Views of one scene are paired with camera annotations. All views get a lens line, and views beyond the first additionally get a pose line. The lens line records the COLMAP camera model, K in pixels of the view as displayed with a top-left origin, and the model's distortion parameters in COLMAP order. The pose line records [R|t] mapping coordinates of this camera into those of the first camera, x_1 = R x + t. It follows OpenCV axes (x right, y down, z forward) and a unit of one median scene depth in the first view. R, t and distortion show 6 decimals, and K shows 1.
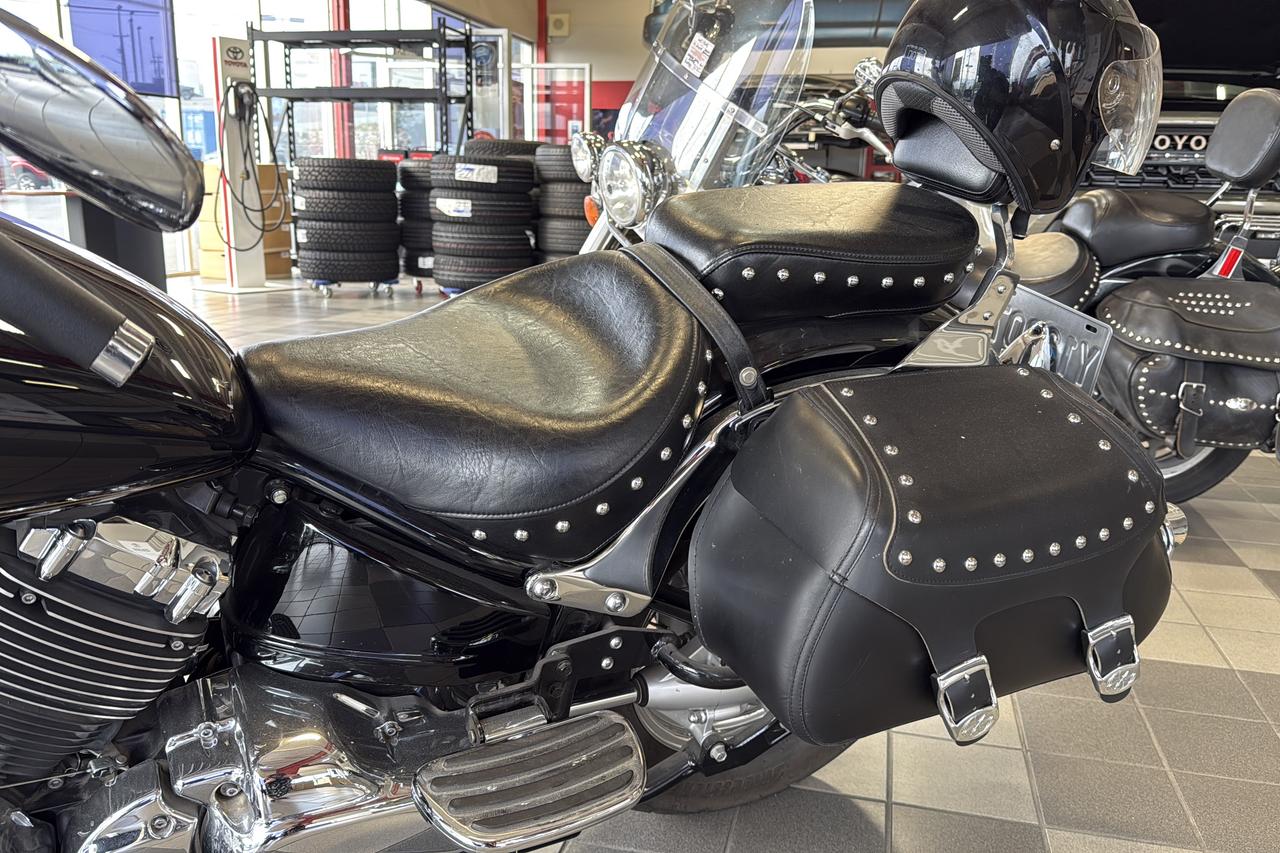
lens RADIAL K [[1008.9, 0, 640.0], [0, 1008.9, 426.5], [0, 0, 1]] dist [0.109457, -0.193866]
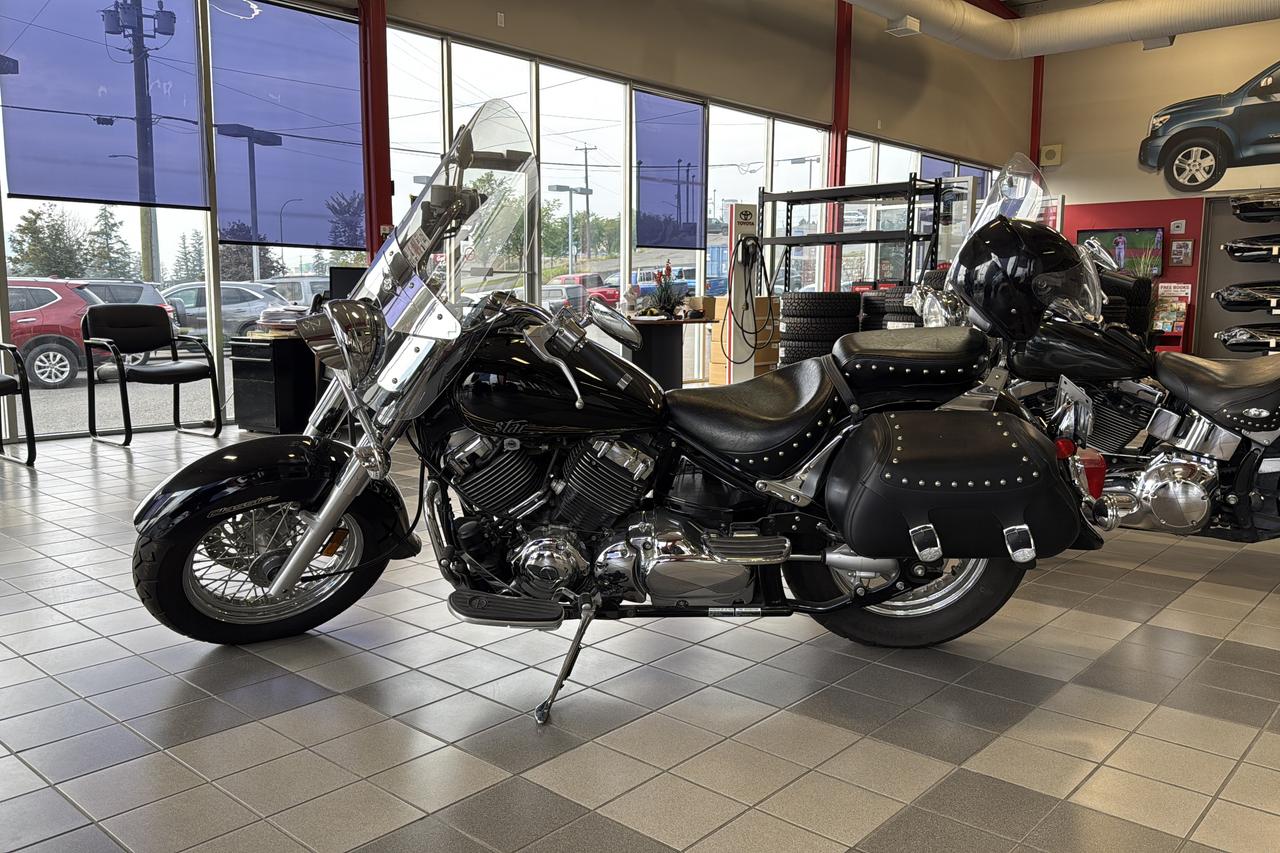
lens RADIAL K [[1008.9, 0, 640.0], [0, 1008.9, 426.5], [0, 0, 1]] dist [0.109457, -0.193866]
pose [[0.883815, 0.040839, -0.466051, 0.099701], [-0.092881, 0.991670, -0.089240, 0.032554], [0.458524, 0.122159, 0.880246, -0.172561]]
